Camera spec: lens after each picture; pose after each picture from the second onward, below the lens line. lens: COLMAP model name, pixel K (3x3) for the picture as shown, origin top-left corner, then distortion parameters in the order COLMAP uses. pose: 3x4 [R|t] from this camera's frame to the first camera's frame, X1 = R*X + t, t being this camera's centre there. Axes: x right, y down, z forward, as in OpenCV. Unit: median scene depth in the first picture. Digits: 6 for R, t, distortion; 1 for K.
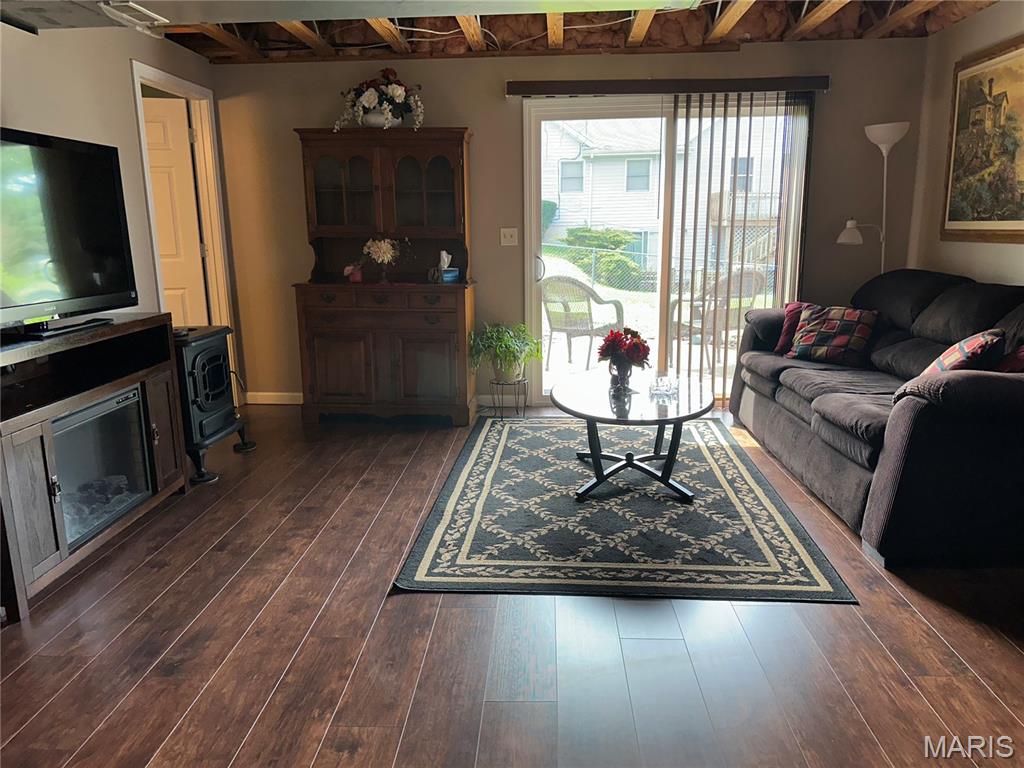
lens RADIAL K [[714.4, 0, 508.4], [0, 714.4, 377.8], [0, 0, 1]] dist [0.038610, -0.062027]
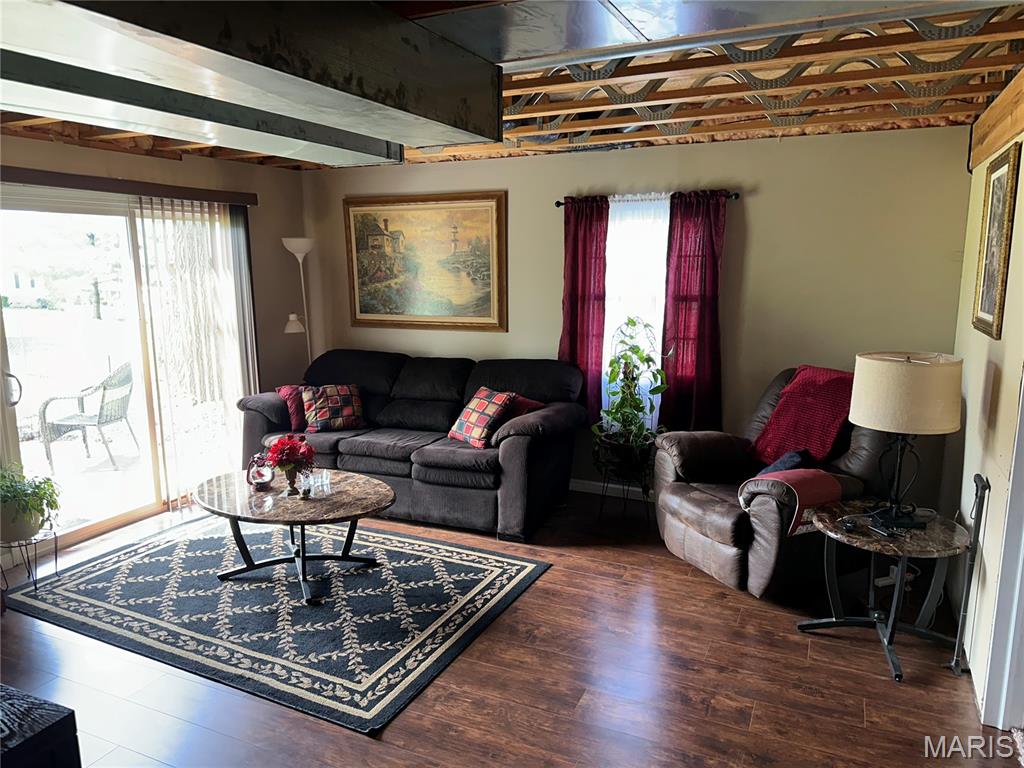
lens RADIAL K [[714.4, 0, 506.7], [0, 714.4, 385.7], [0, 0, 1]] dist [0.038610, -0.062027]
pose [[0.358789, -0.150688, 0.921175, -0.747320], [0.189737, 0.978053, 0.086092, -0.186324], [-0.913931, 0.143892, 0.379506, 0.297586]]
